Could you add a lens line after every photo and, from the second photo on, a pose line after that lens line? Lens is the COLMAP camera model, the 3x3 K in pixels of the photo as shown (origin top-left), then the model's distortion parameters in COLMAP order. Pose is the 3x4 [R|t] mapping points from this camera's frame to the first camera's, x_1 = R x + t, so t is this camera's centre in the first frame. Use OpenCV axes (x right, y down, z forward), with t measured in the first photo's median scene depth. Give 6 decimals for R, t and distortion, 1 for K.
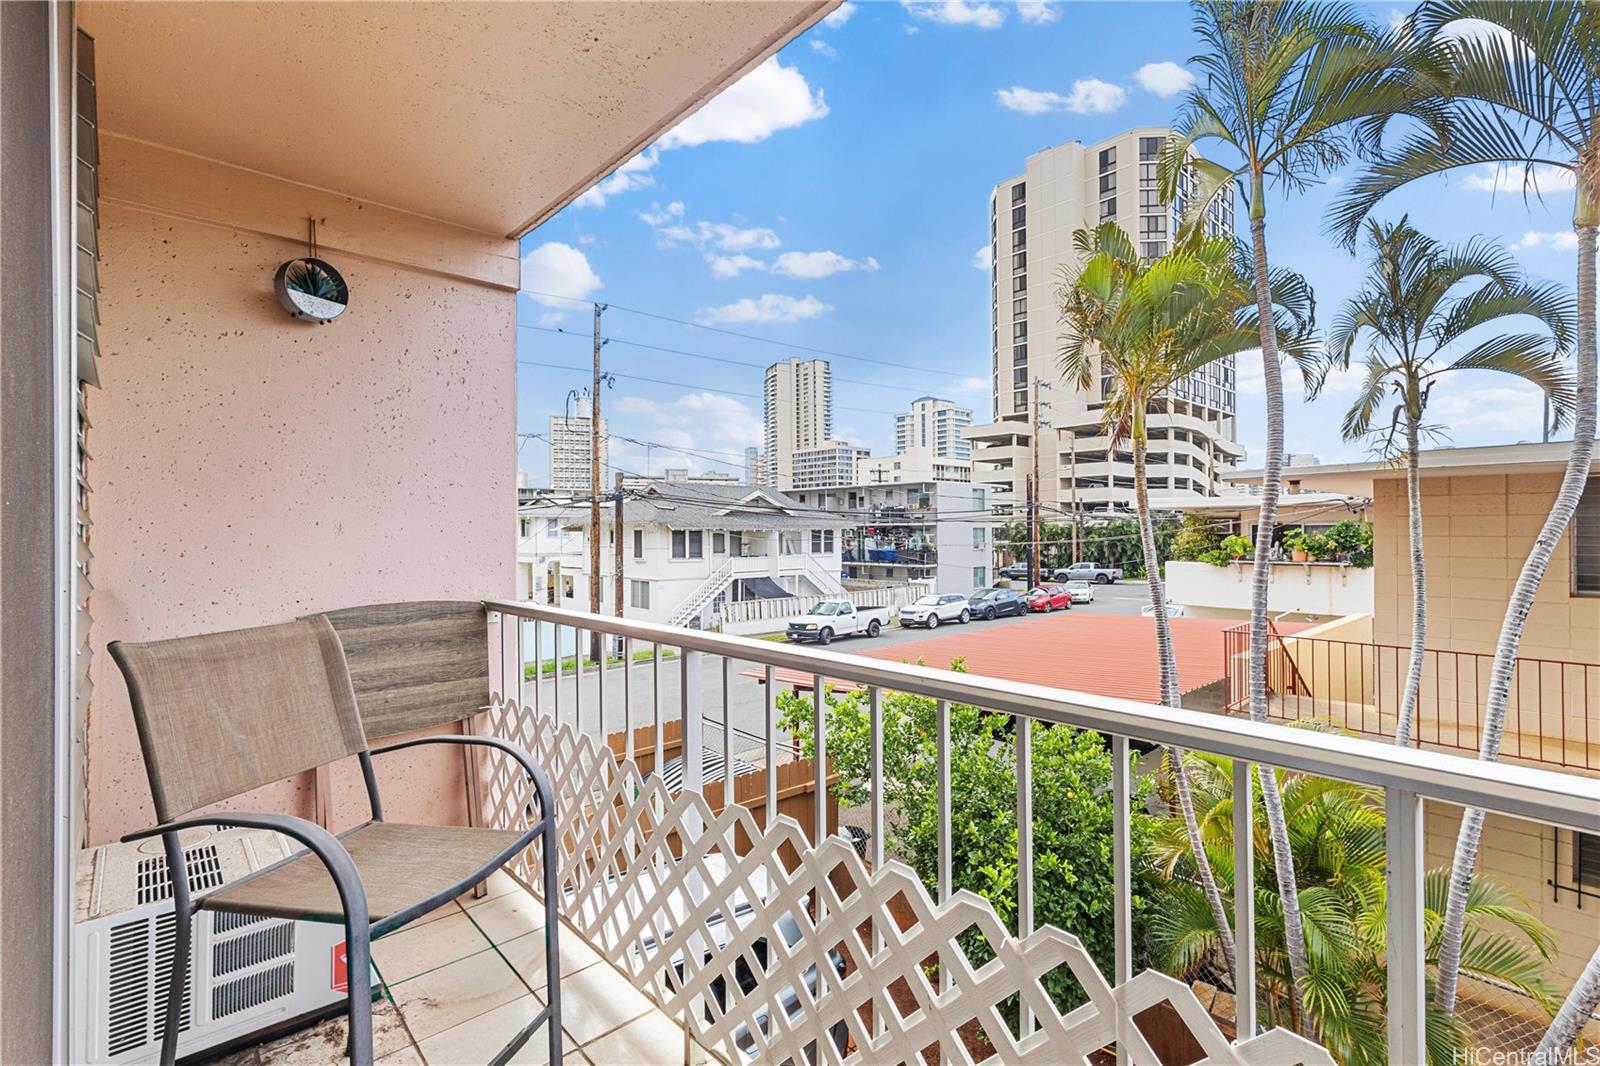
lens RADIAL K [[732.6, 0, 794.2], [0, 732.6, 532.3], [0, 0, 1]] dist [0.000189, -0.000831]
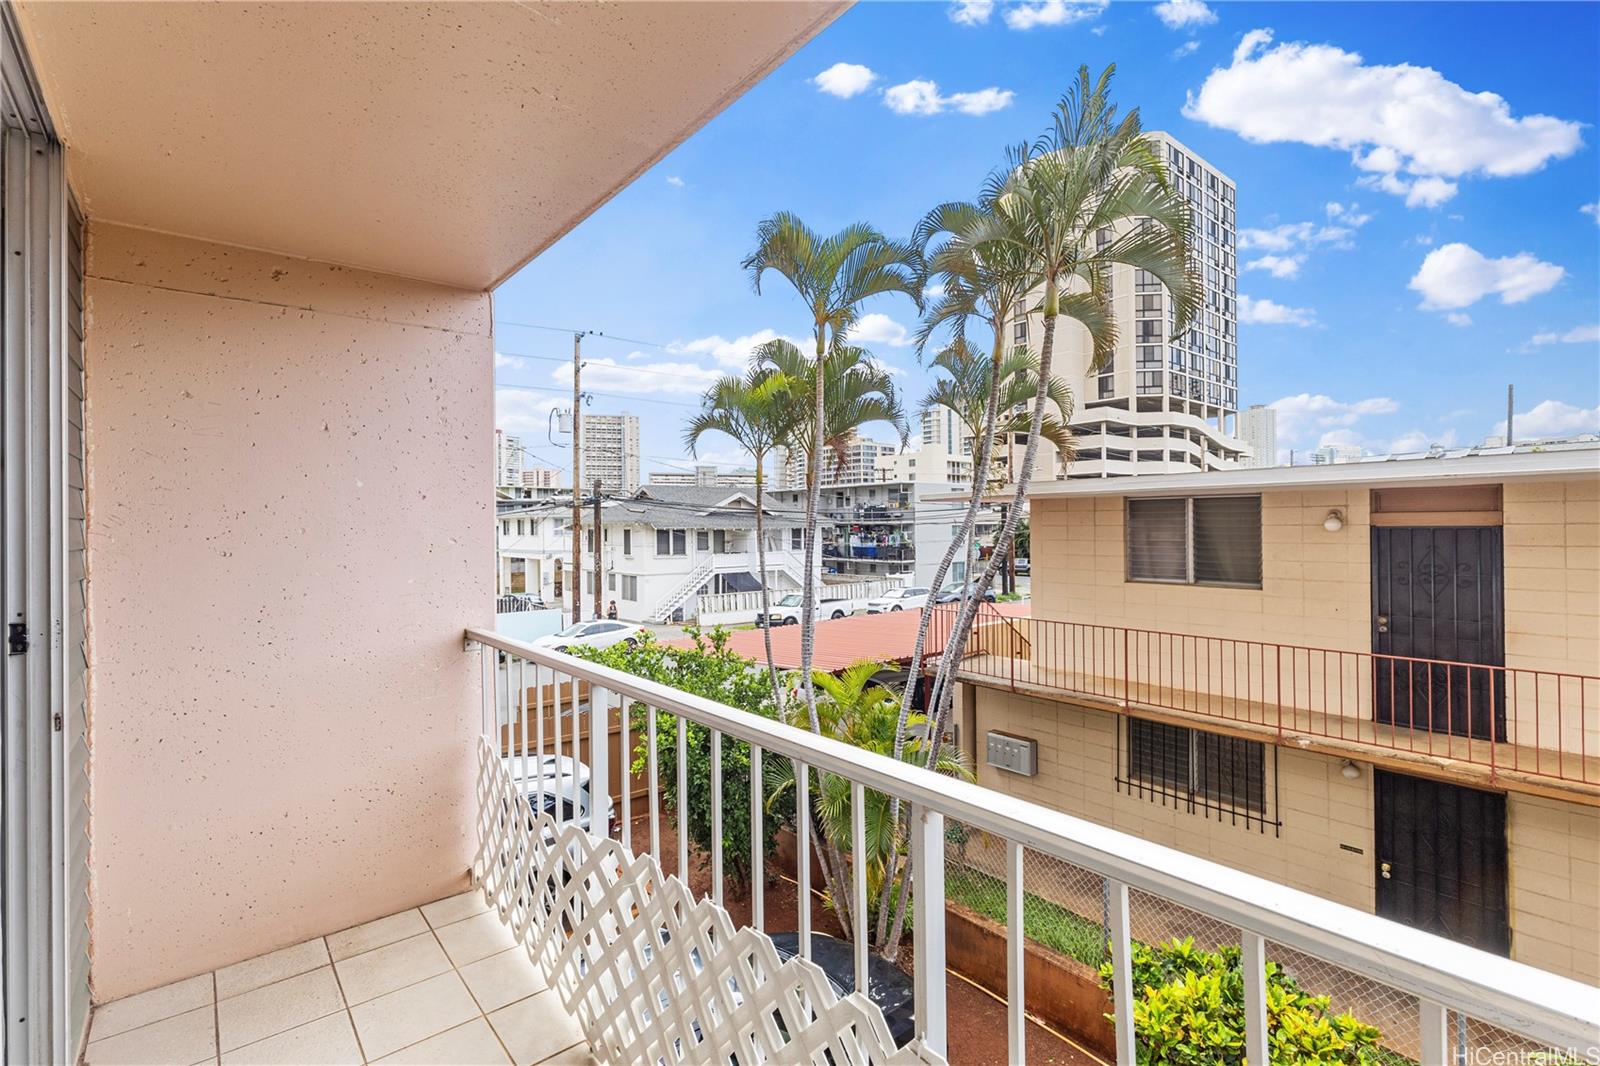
lens RADIAL K [[732.6, 0, 791.9], [0, 732.6, 532.2], [0, 0, 1]] dist [0.000189, -0.000831]
pose [[0.998901, -0.003544, -0.046728, 0.073941], [0.003791, 0.999979, 0.005200, -0.003258], [0.046708, -0.005371, 0.998894, -0.076719]]
